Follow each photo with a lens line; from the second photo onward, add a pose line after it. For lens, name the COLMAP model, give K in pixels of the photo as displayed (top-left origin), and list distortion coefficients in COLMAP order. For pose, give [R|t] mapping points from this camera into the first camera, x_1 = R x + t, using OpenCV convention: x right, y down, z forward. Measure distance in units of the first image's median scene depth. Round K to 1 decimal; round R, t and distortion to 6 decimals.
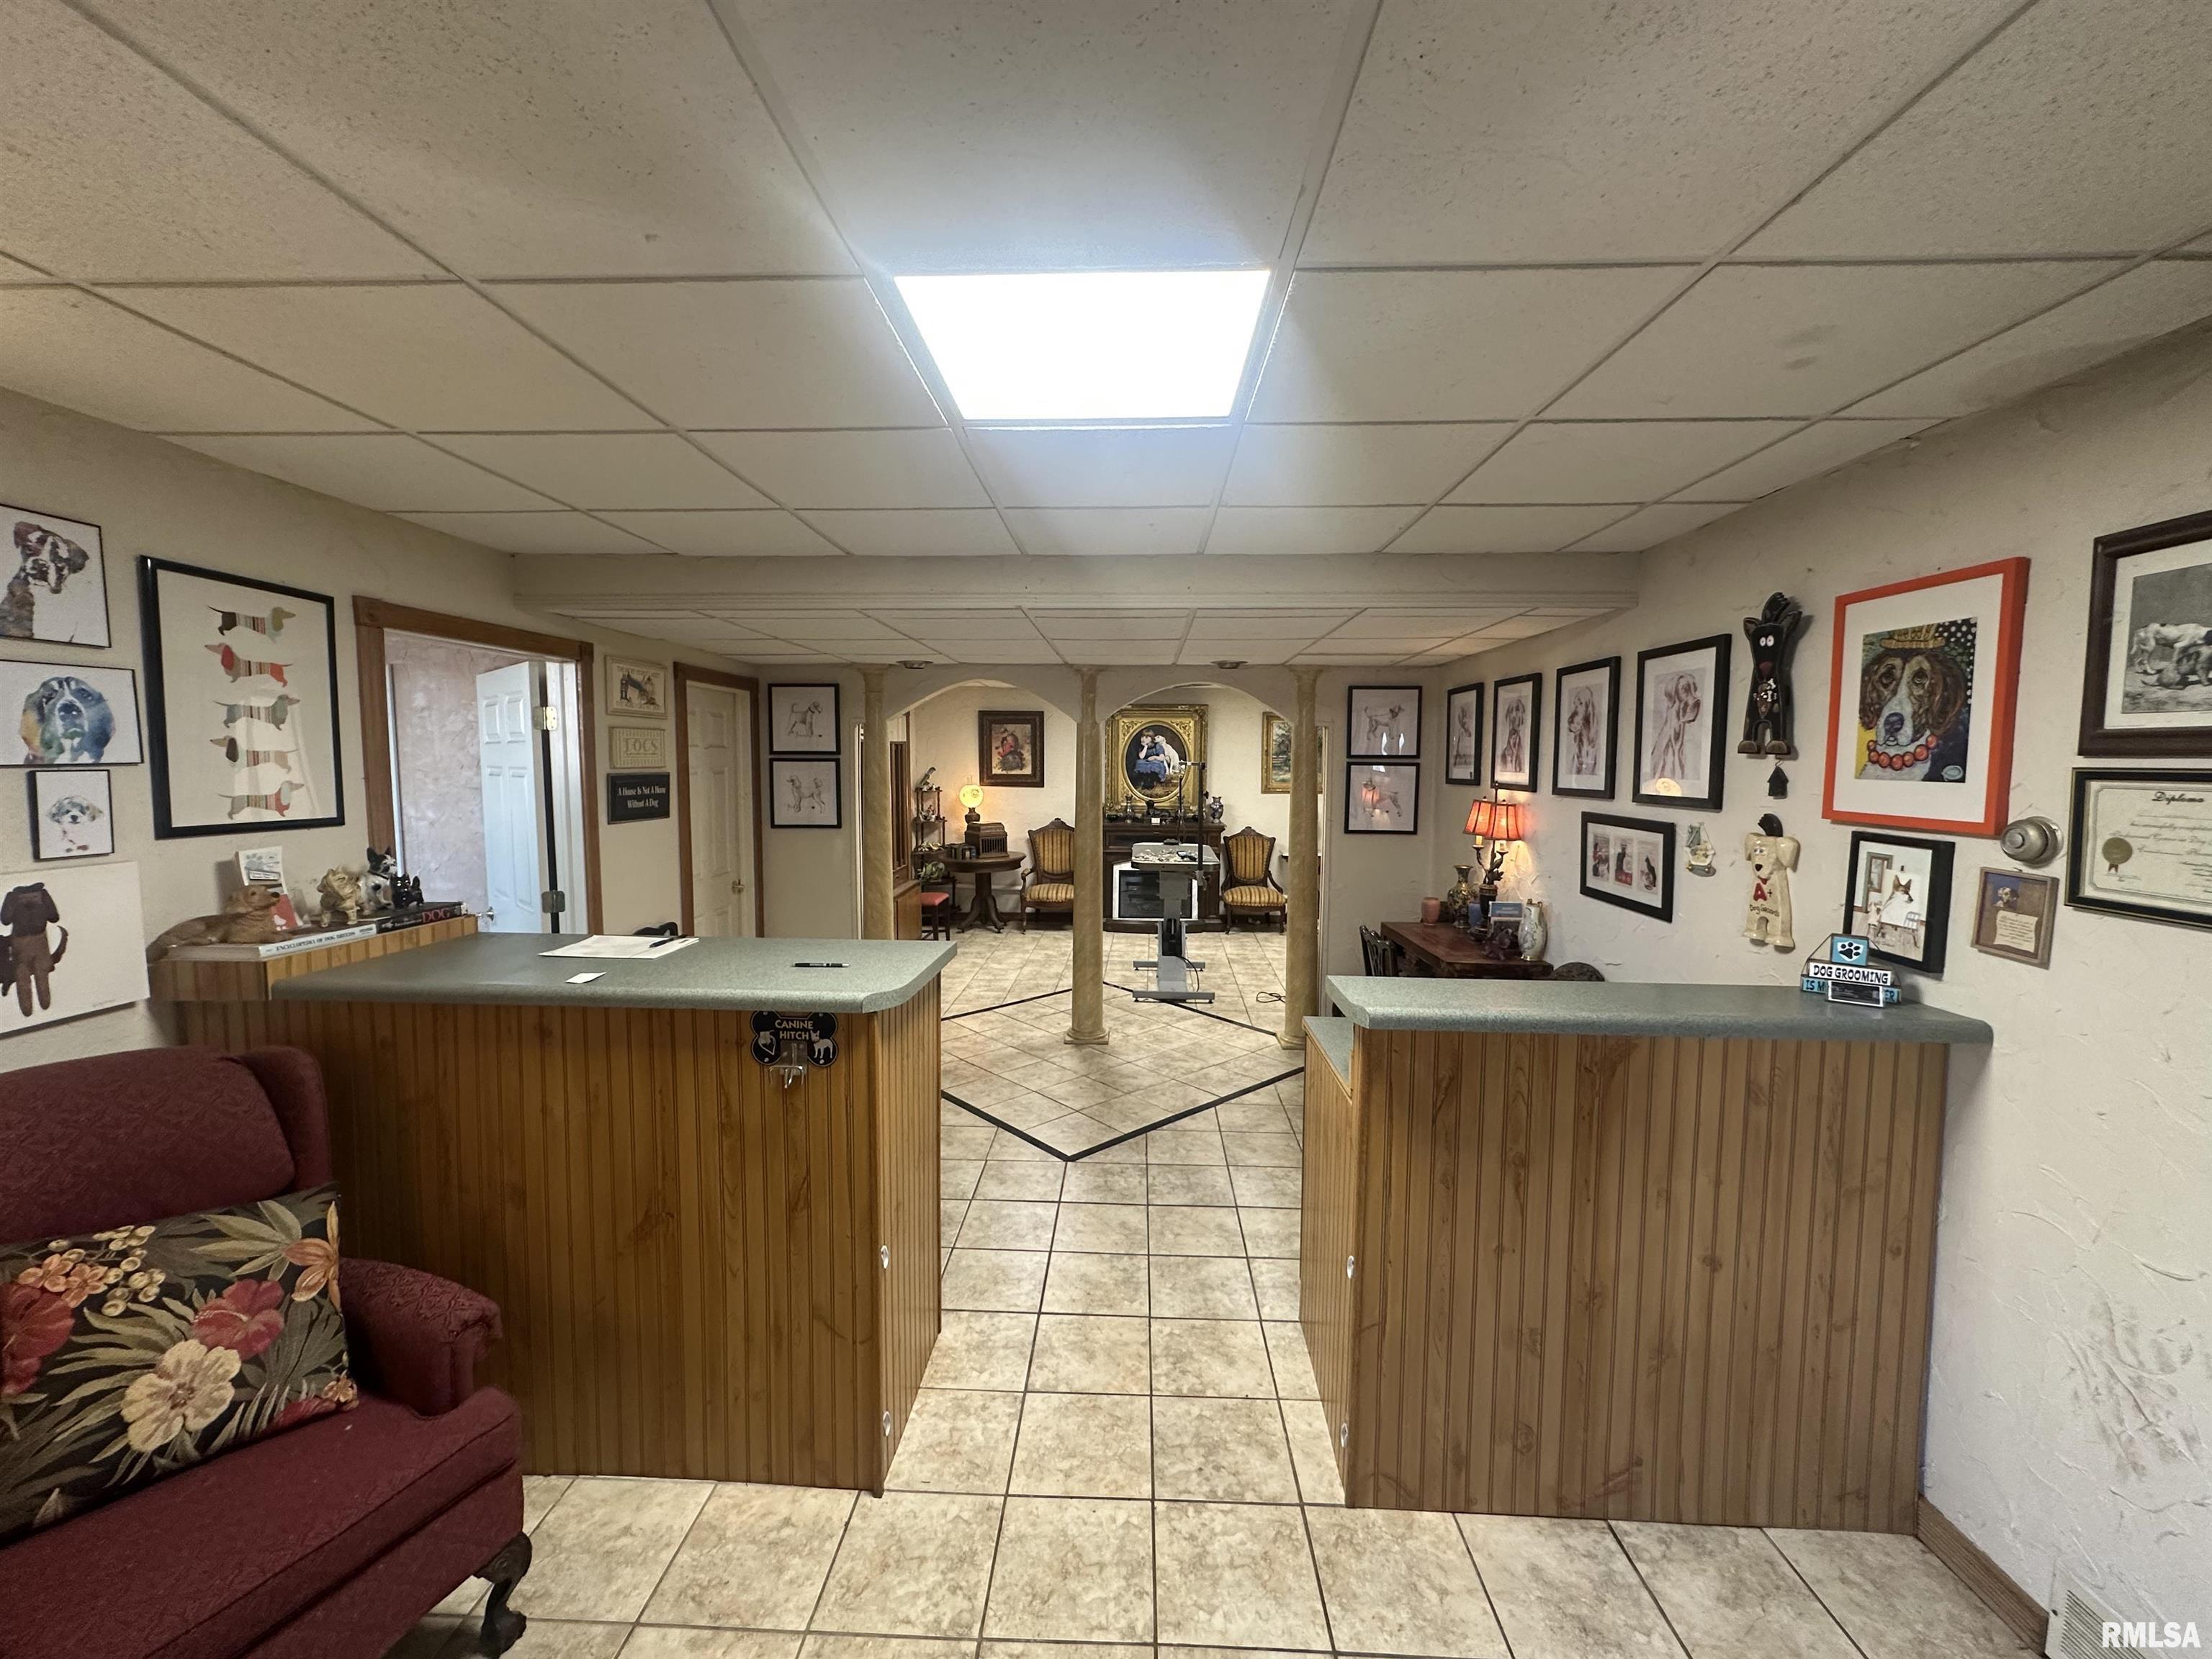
lens RADIAL K [[891.0, 0, 1103.9], [0, 891.0, 826.7], [0, 0, 1]] dist [-0.000563, -0.000020]
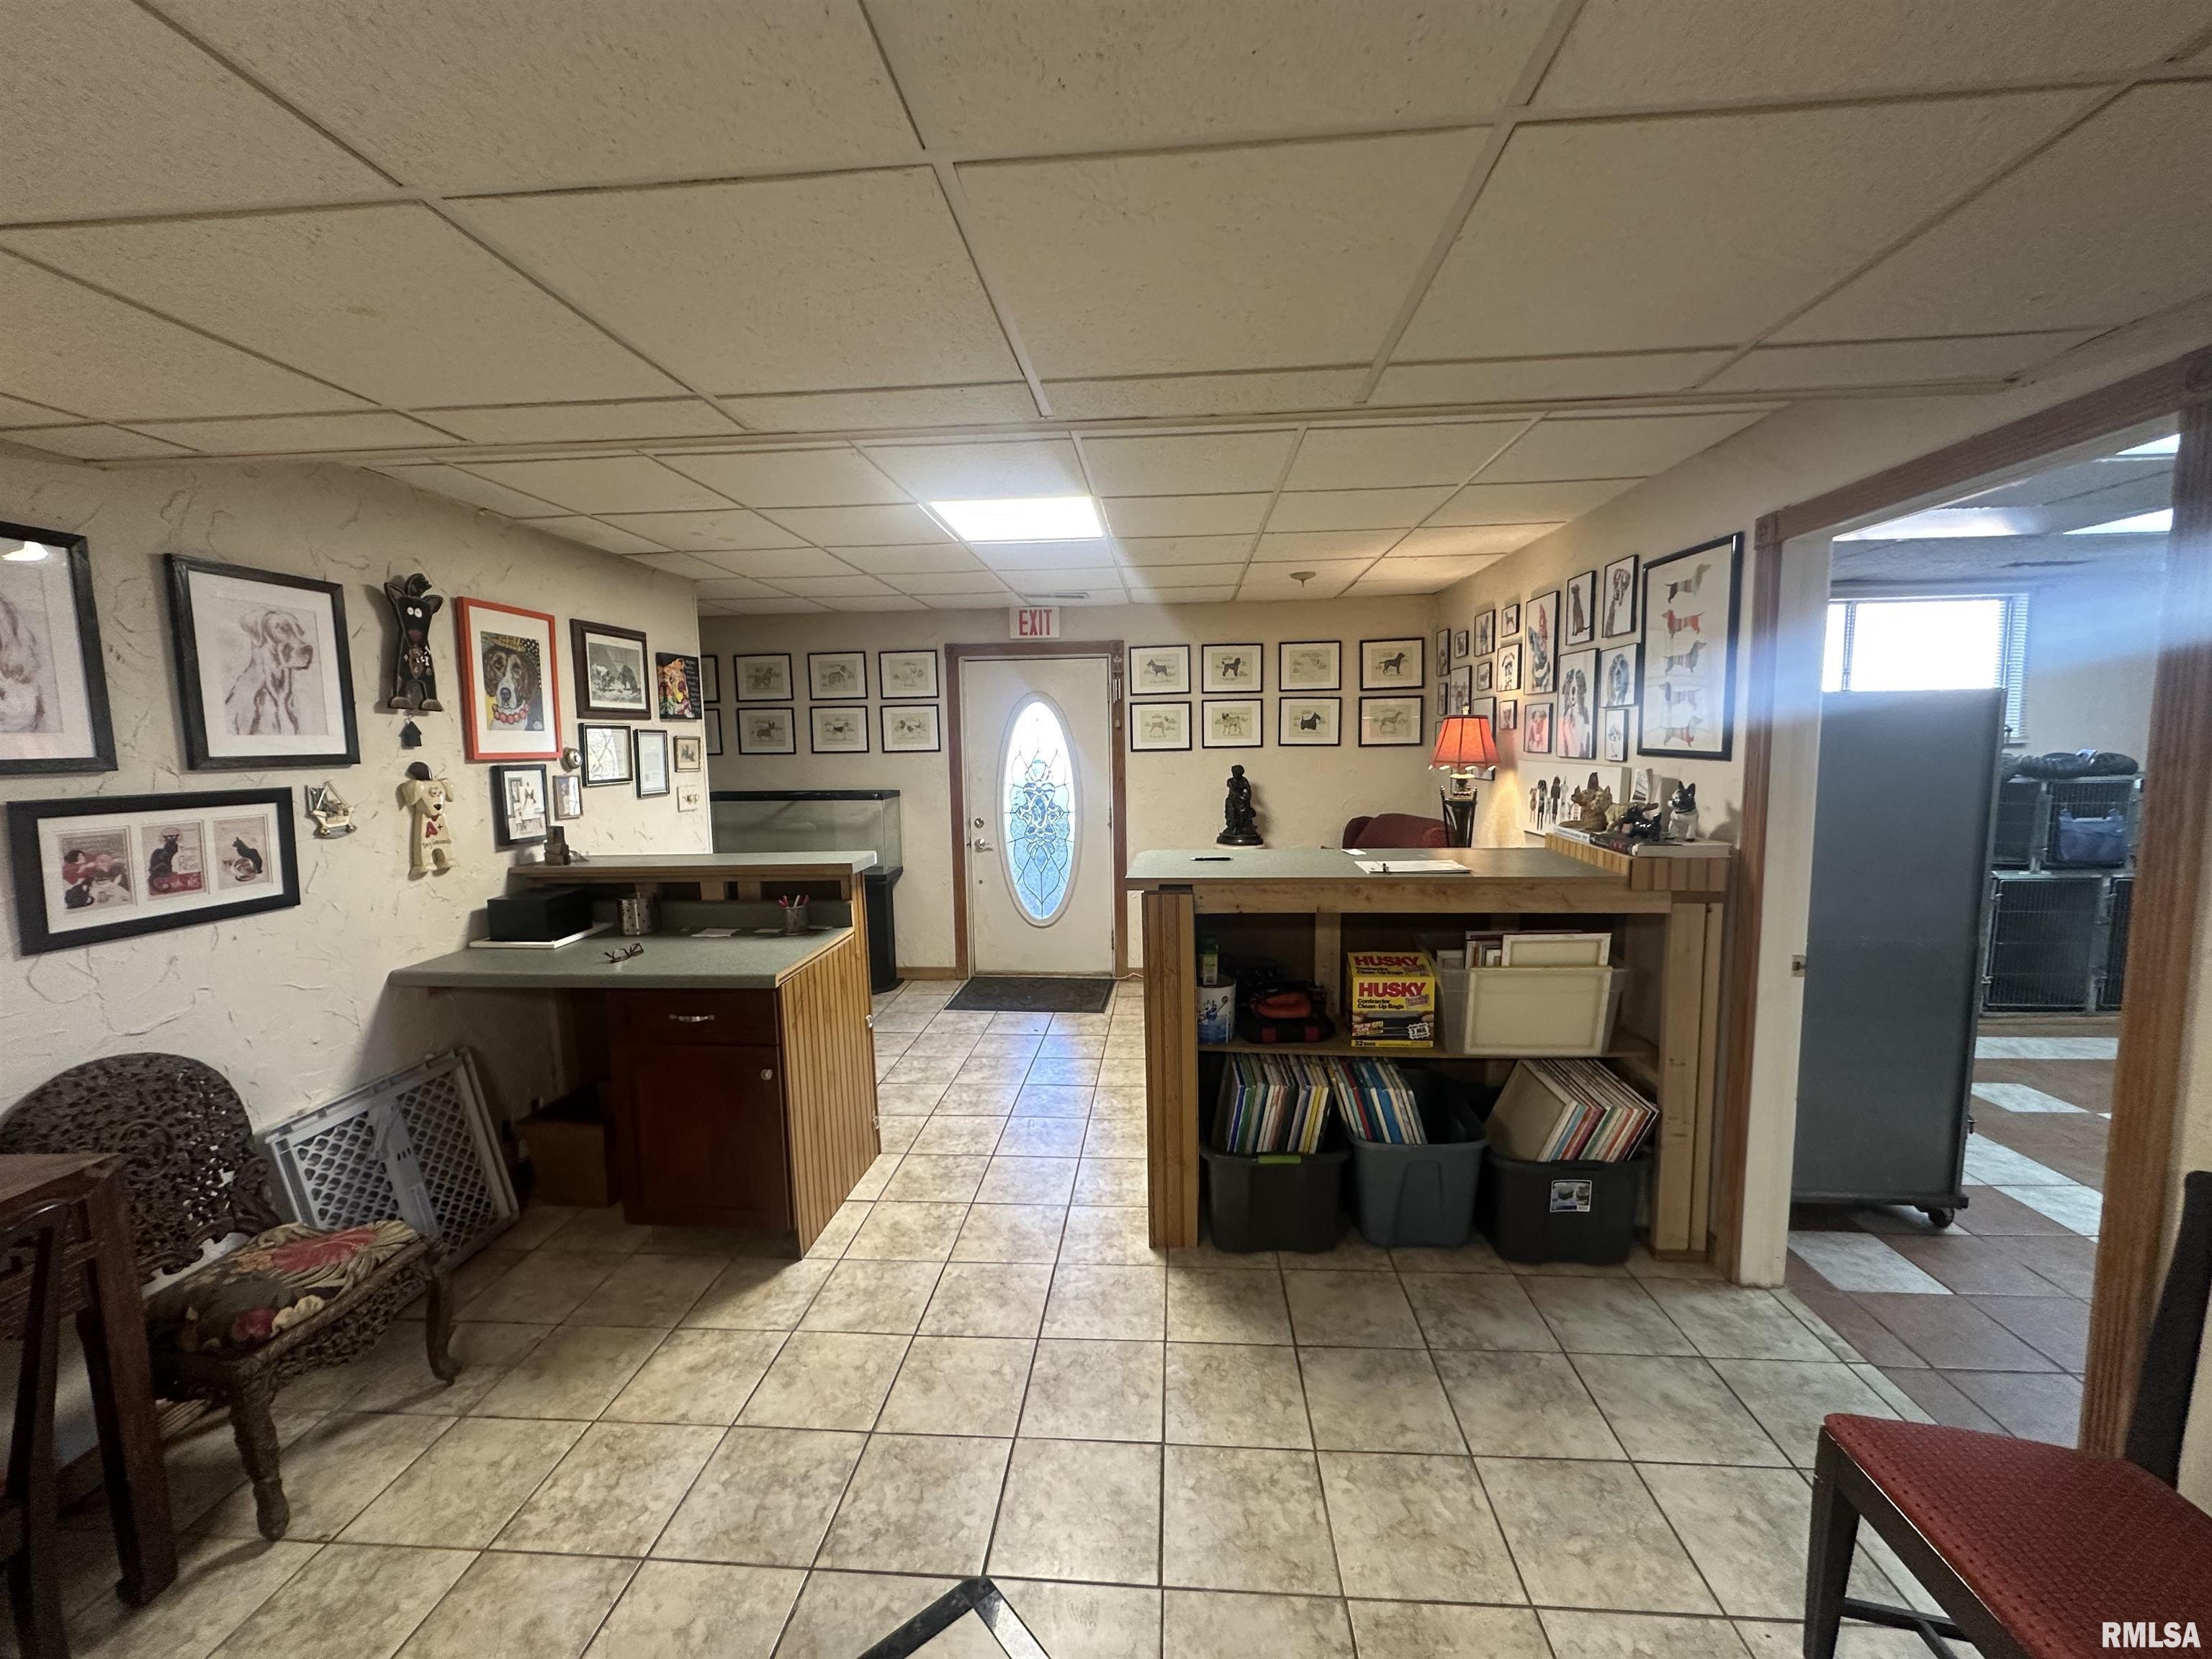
lens RADIAL K [[891.0, 0, 1108.6], [0, 891.0, 824.1], [0, 0, 1]] dist [-0.000563, -0.000020]
pose [[-0.999223, 0.008866, 0.038392, -0.202104], [0.015400, 0.984729, 0.173411, -0.126604], [-0.036269, 0.173868, -0.984101, 2.203213]]
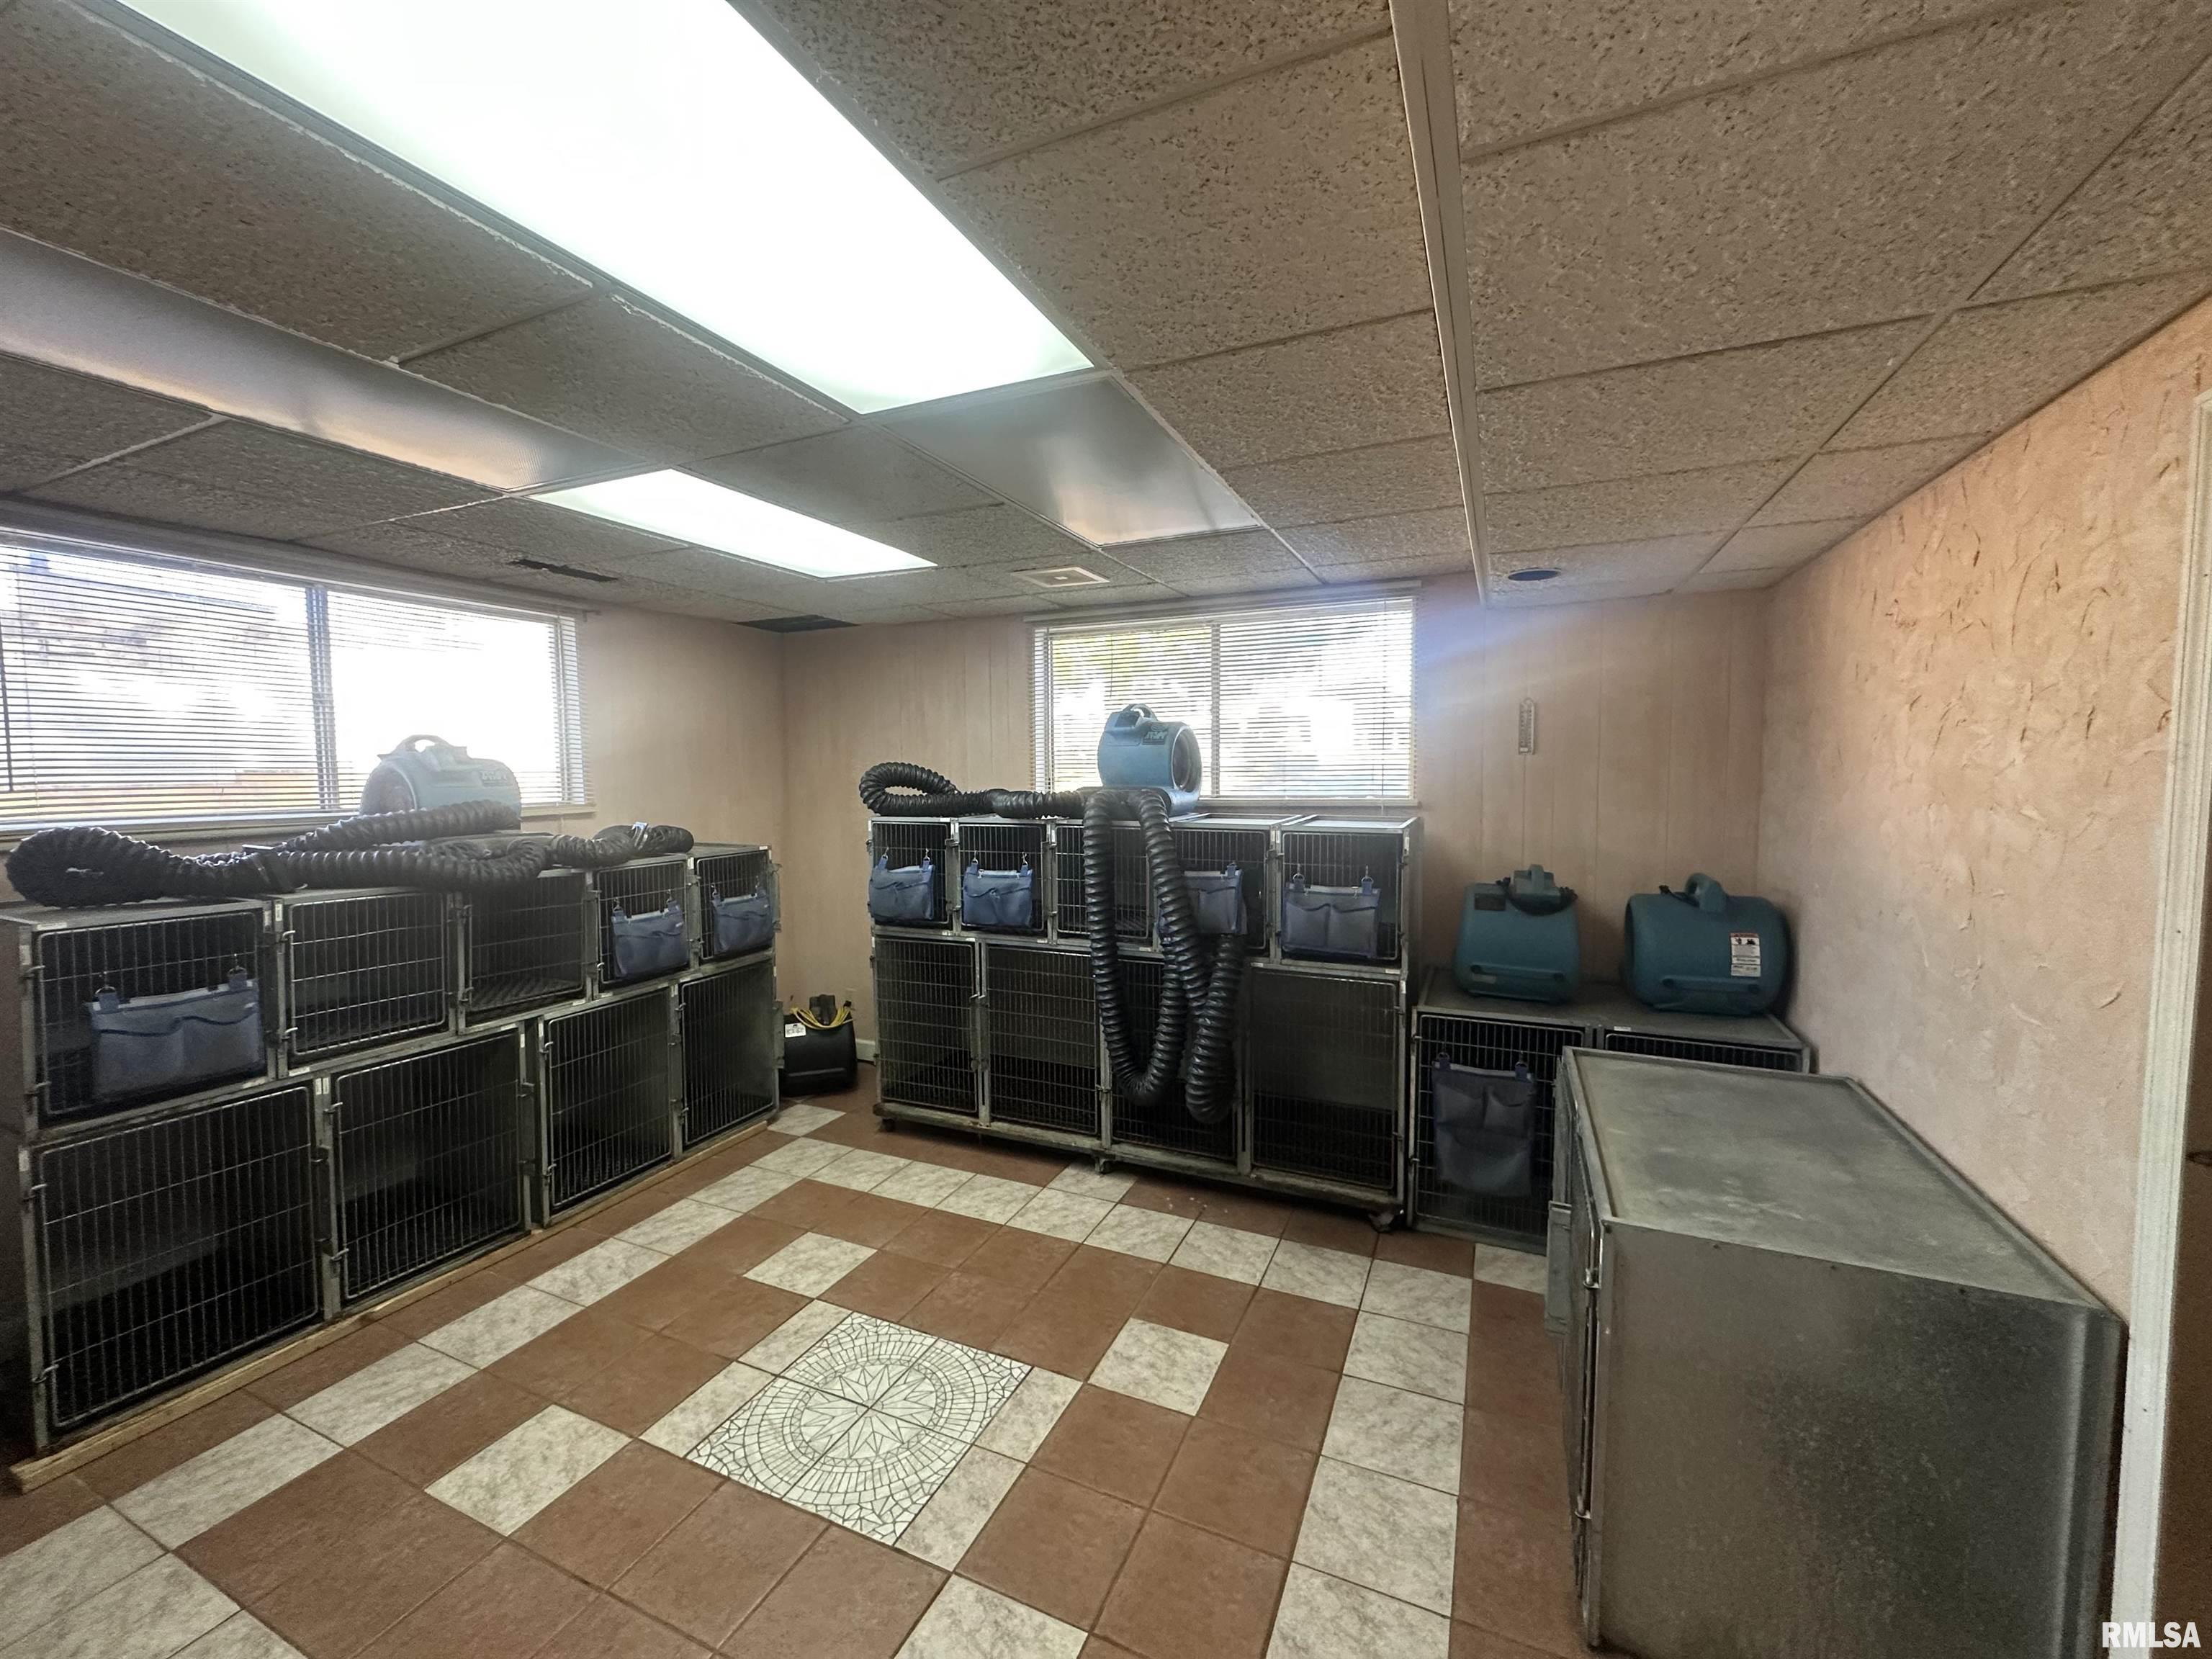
lens RADIAL K [[891.0, 0, 1103.7], [0, 891.0, 820.9], [0, 0, 1]] dist [-0.000563, -0.000020]
pose [[-0.378807, 0.050550, -0.924094, -0.652599], [-0.061677, 0.994908, 0.079707, -0.108842], [0.923418, 0.087189, -0.373761, 1.862511]]
